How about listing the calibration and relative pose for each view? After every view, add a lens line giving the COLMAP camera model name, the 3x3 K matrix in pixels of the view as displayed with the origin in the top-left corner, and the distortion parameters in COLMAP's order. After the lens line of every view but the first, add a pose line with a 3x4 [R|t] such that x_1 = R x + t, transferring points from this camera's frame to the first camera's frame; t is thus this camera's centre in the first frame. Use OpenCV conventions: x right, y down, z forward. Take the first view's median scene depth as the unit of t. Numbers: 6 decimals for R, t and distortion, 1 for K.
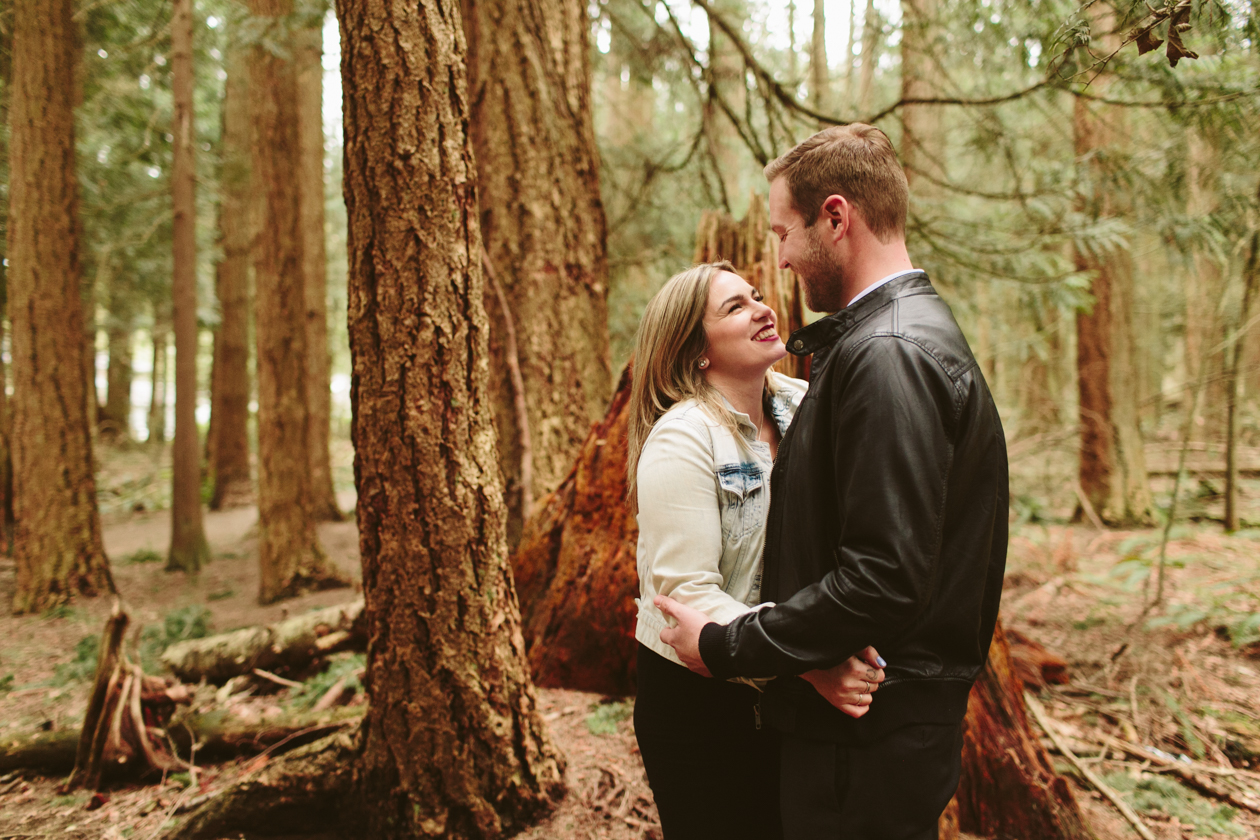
lens RADIAL K [[1202.8, 0, 630.0], [0, 1202.8, 420.0], [0, 0, 1]] dist [0.006388, -0.010780]
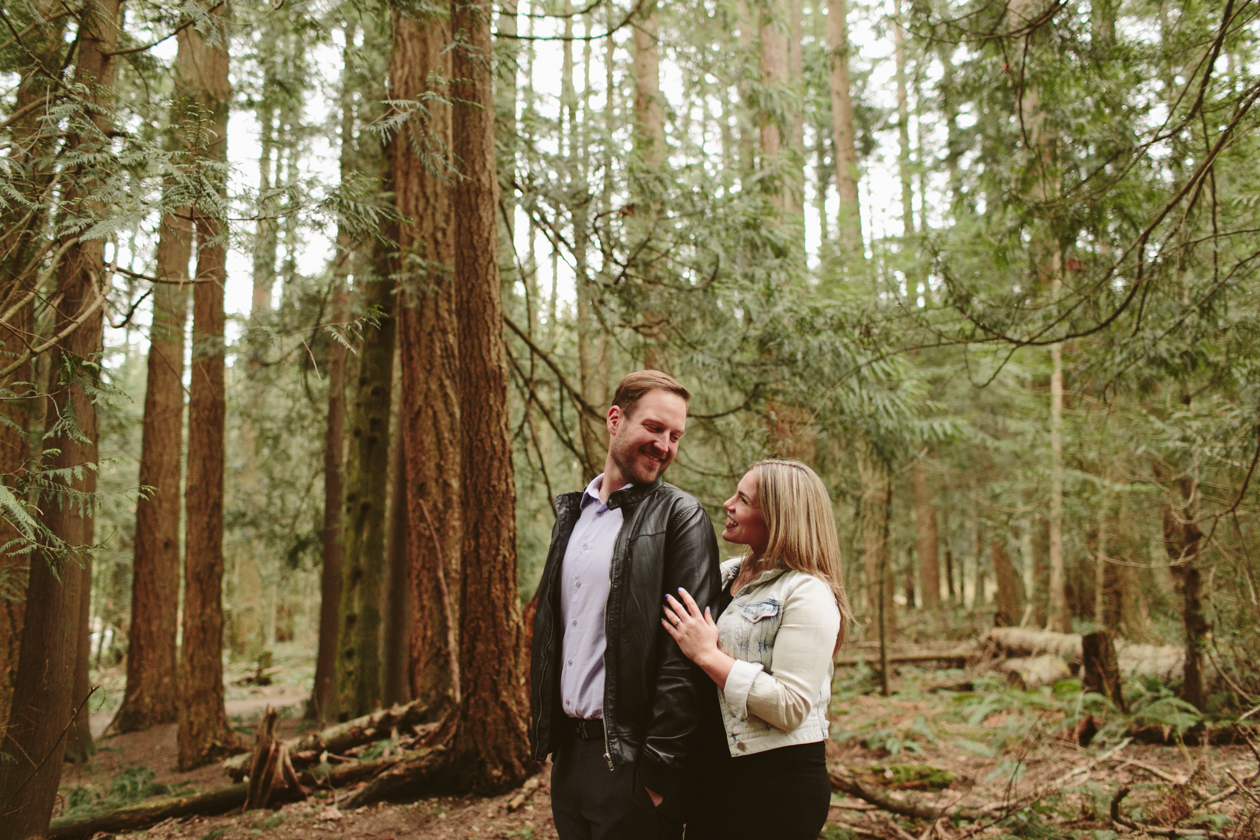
lens RADIAL K [[1202.8, 0, 630.0], [0, 1202.8, 420.0], [0, 0, 1]] dist [0.006388, -0.010780]
pose [[0.975357, 0.016553, 0.220013, -0.207925], [0.024404, 0.982969, -0.182143, 0.048225], [-0.219281, 0.183024, 0.958341, -0.665088]]
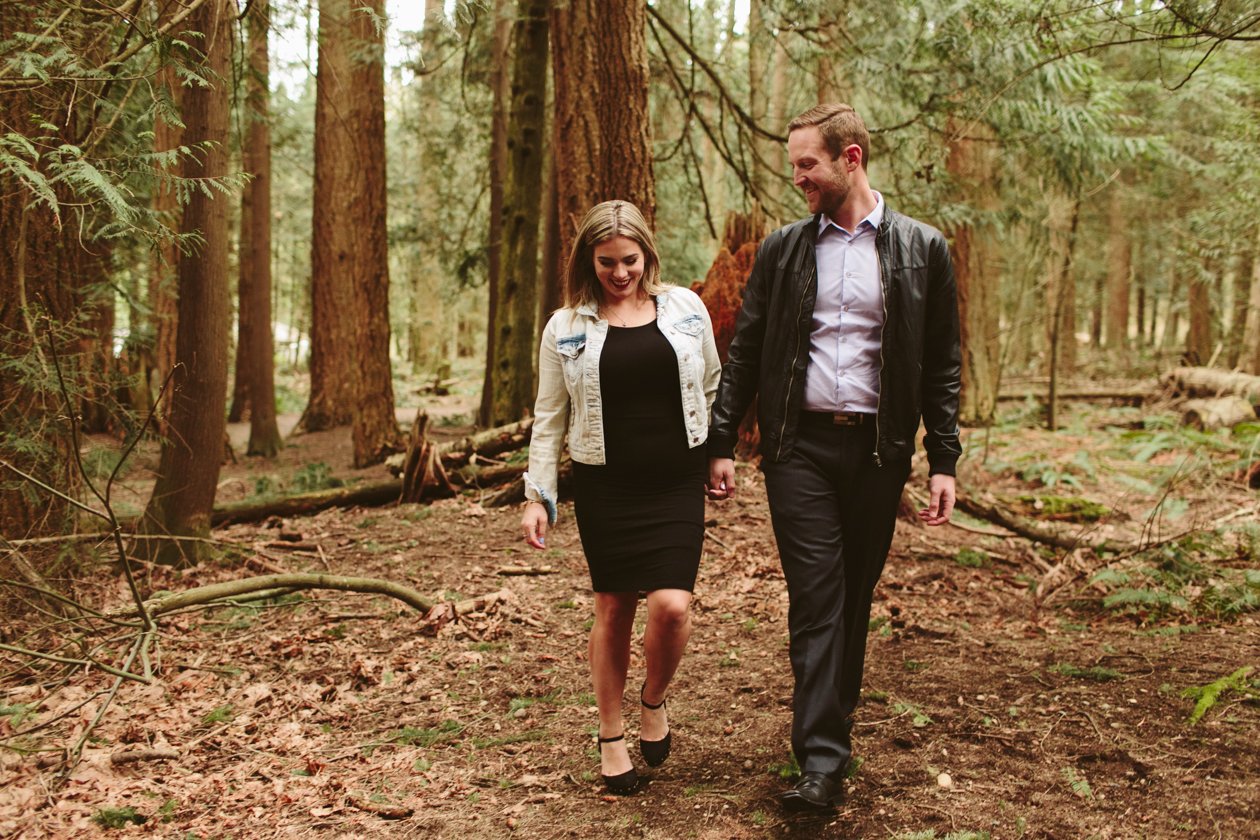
lens RADIAL K [[1202.8, 0, 630.0], [0, 1202.8, 420.0], [0, 0, 1]] dist [0.006388, -0.010780]
pose [[0.996728, 0.009539, 0.080261, -0.171576], [-0.012977, 0.999016, 0.042418, 0.057712], [-0.079778, -0.043321, 0.995871, -0.639757]]
